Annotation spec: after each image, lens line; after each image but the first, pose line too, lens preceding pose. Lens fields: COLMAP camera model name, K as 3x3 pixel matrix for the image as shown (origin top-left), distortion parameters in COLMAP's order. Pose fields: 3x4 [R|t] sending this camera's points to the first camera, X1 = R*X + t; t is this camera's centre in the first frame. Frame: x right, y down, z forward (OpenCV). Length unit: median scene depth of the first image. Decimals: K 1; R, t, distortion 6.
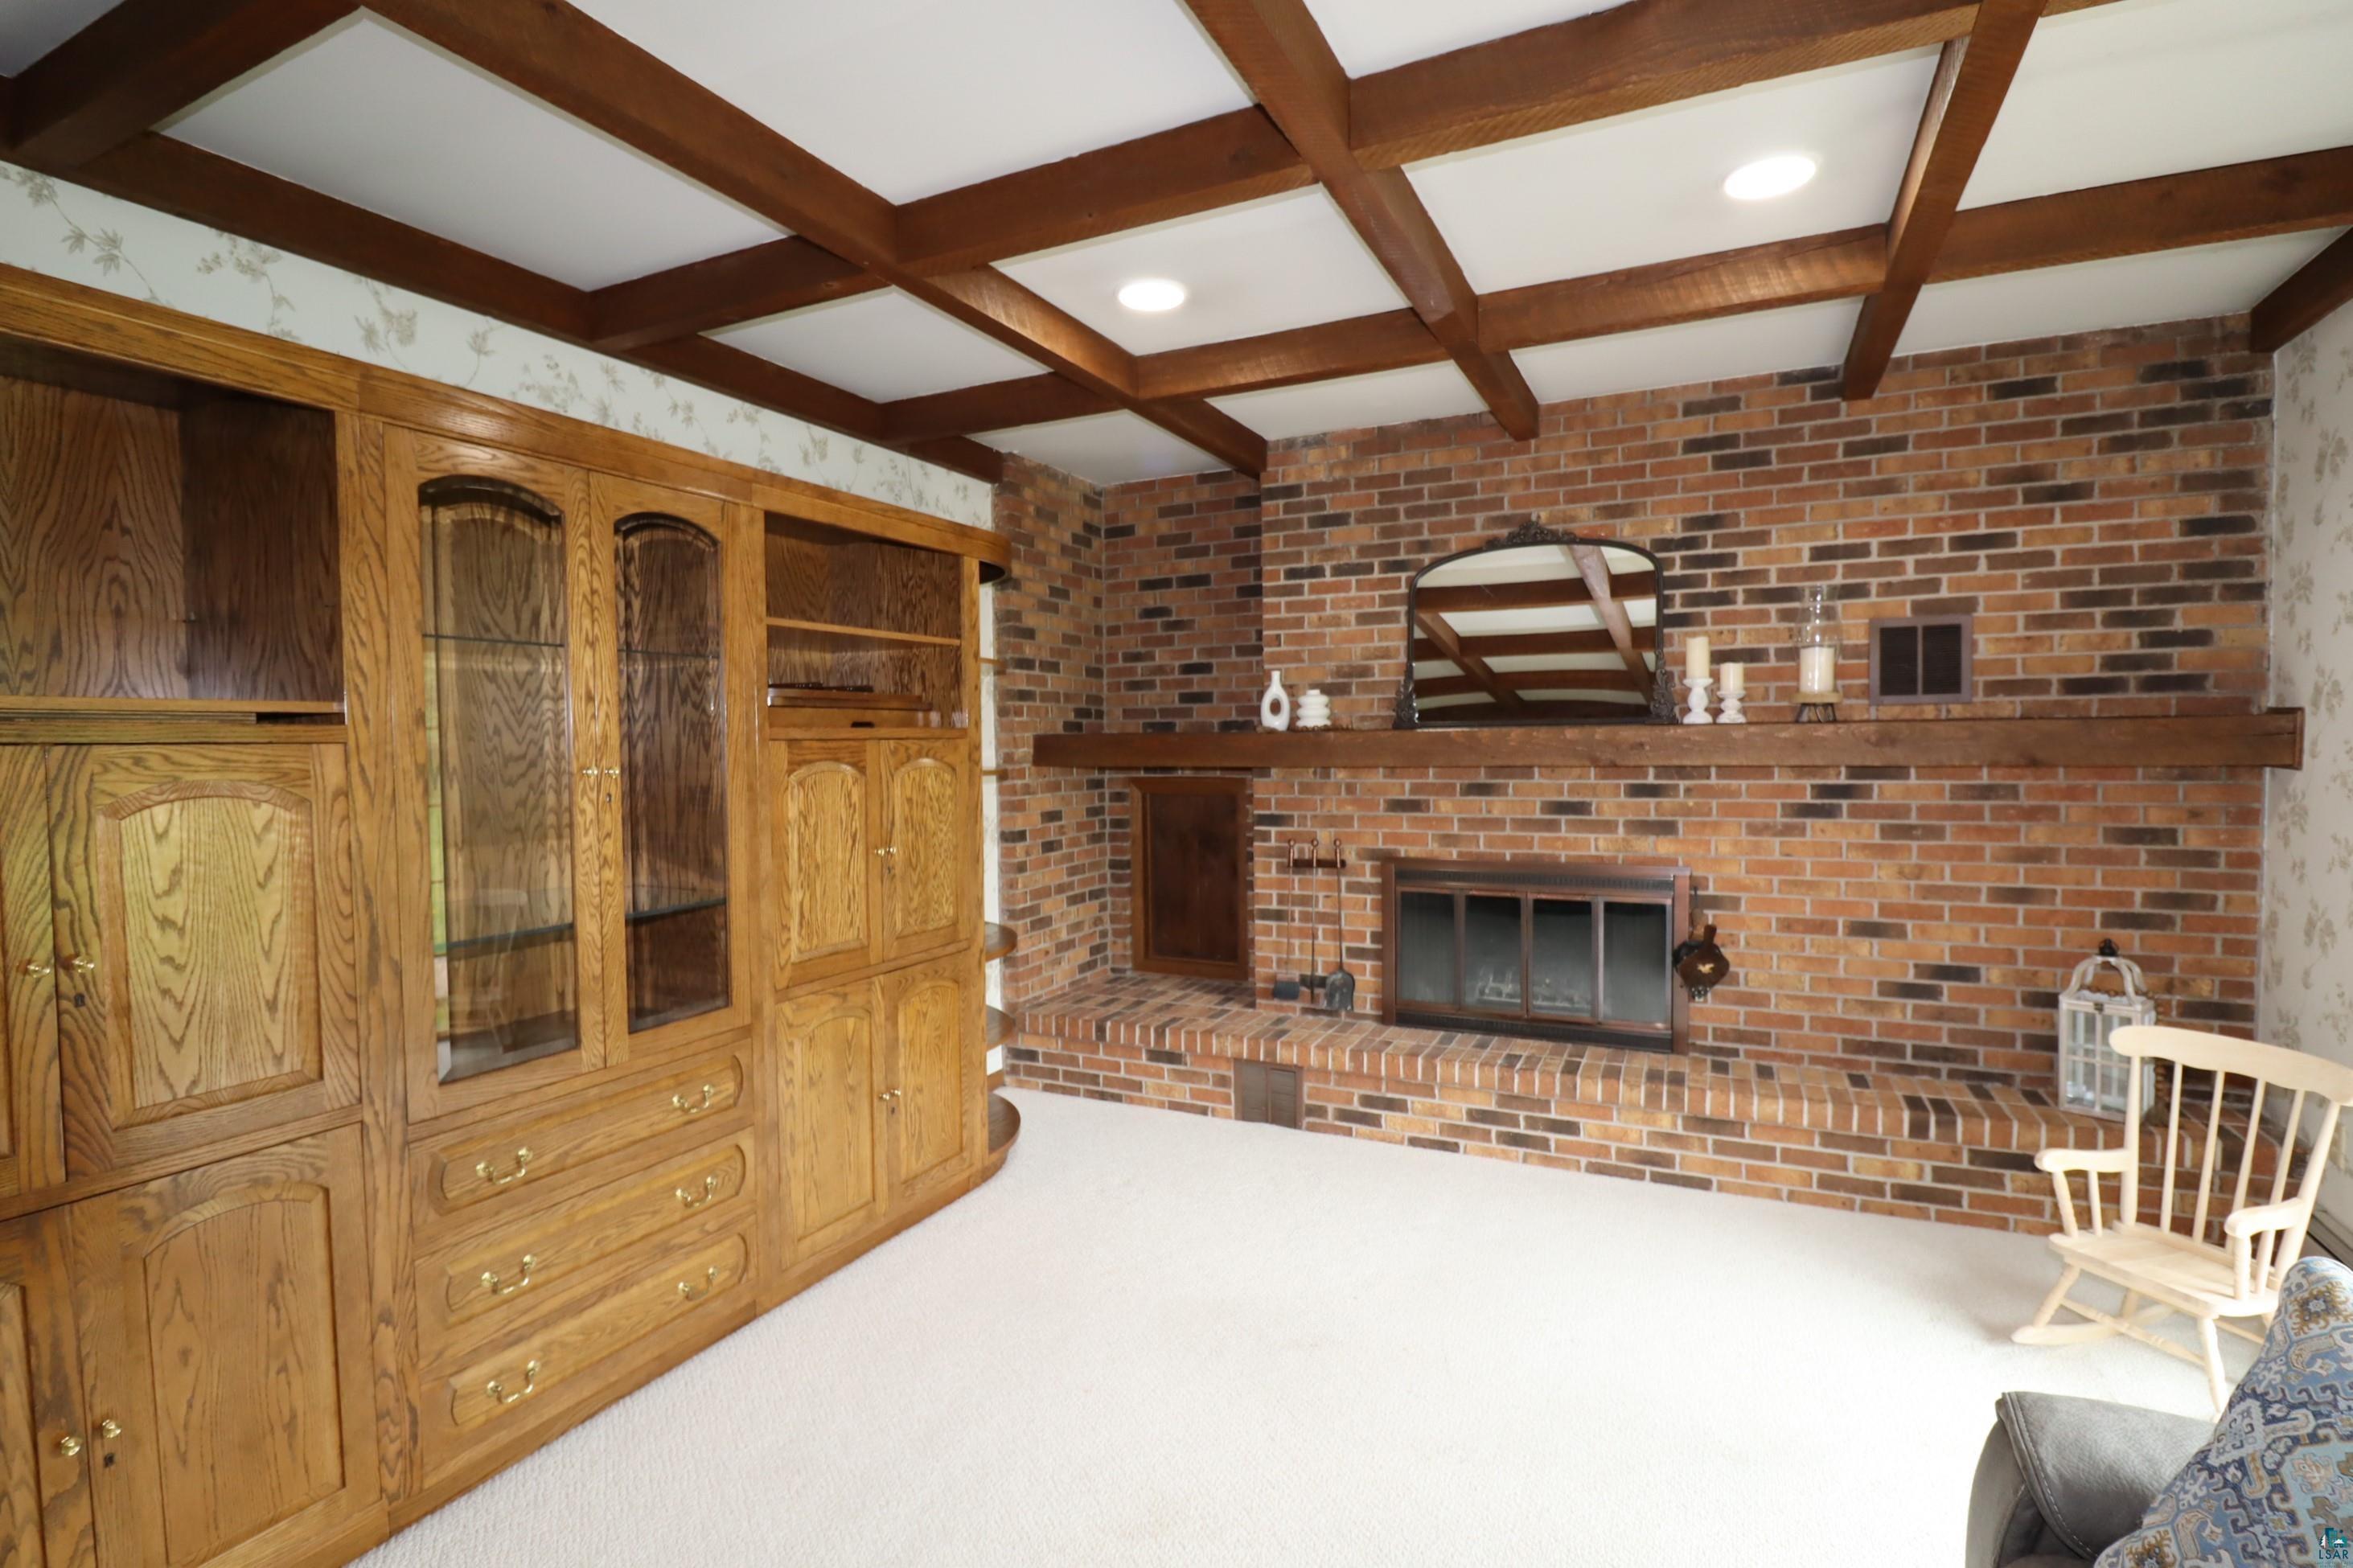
lens RADIAL K [[1119.9, 0, 1183.8], [0, 1119.9, 783.2], [0, 0, 1]] dist [-0.010503, -0.002485]
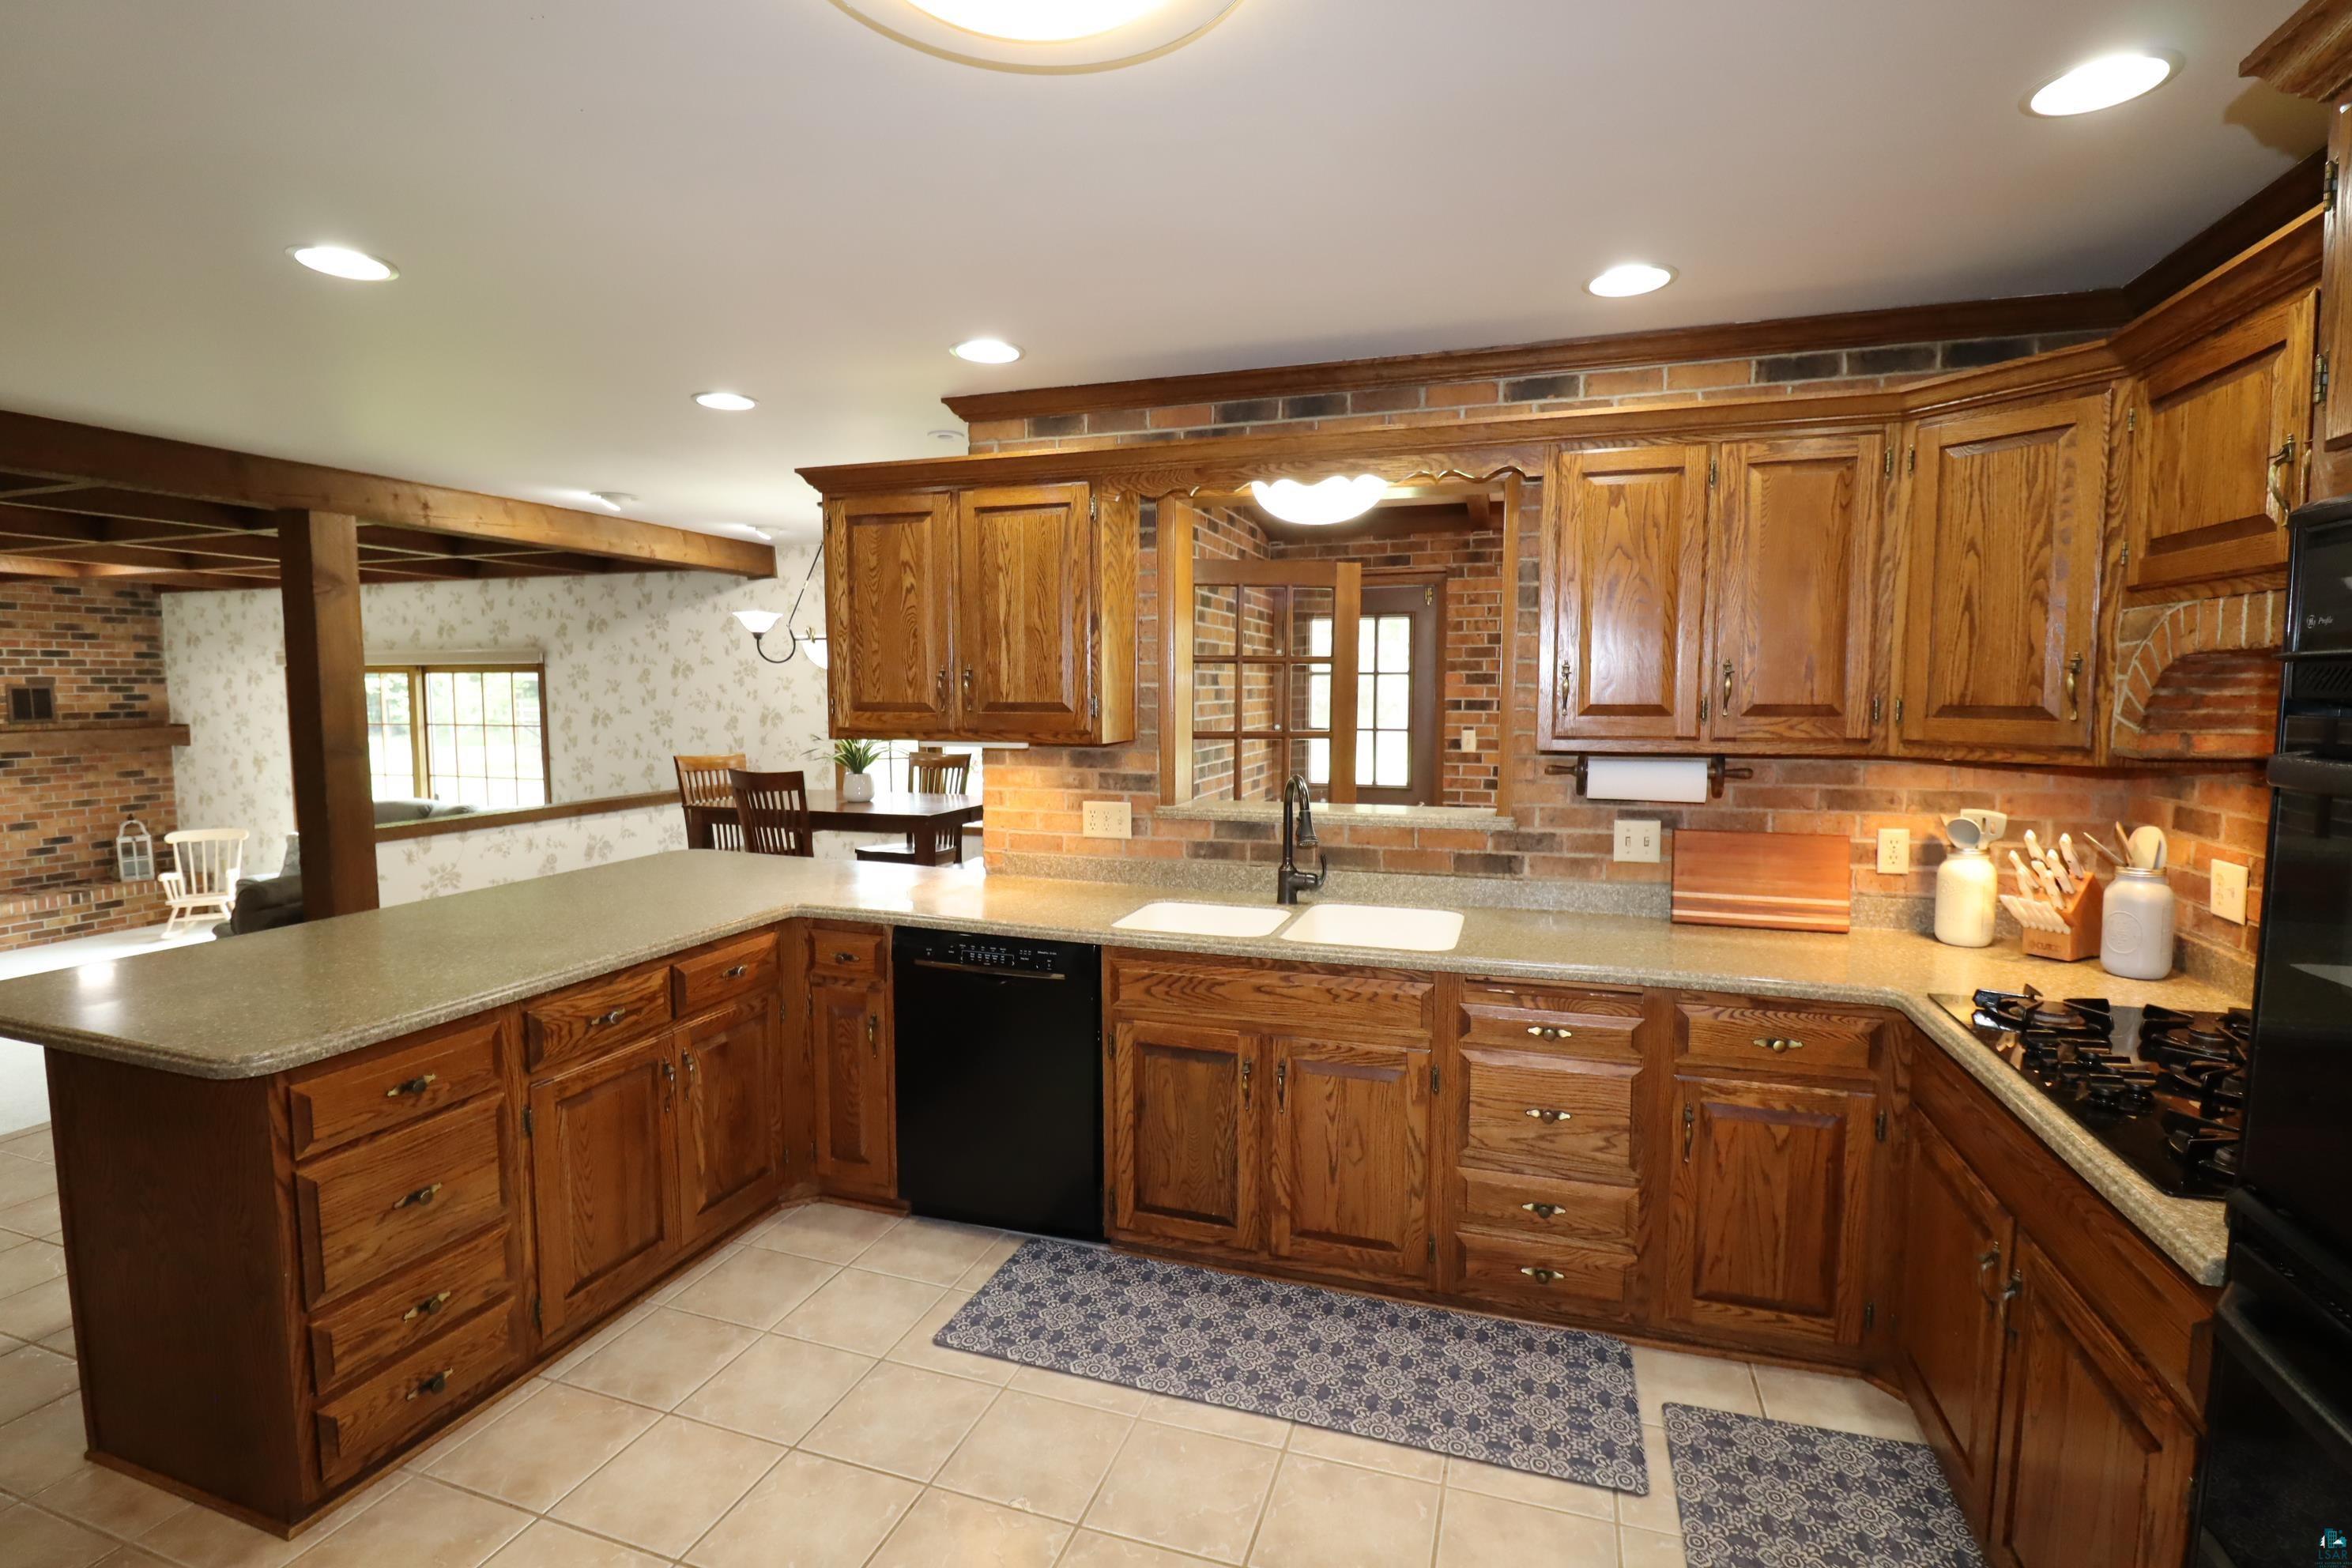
lens RADIAL K [[1098.7, 0, 1183.3], [0, 1098.7, 785.3], [0, 0, 1]] dist [-0.003858, -0.008534]
pose [[-0.132666, -0.076190, 0.988228, -1.904084], [0.039895, 0.995823, 0.082132, -0.035244], [-0.990358, 0.050321, -0.129072, -1.059703]]
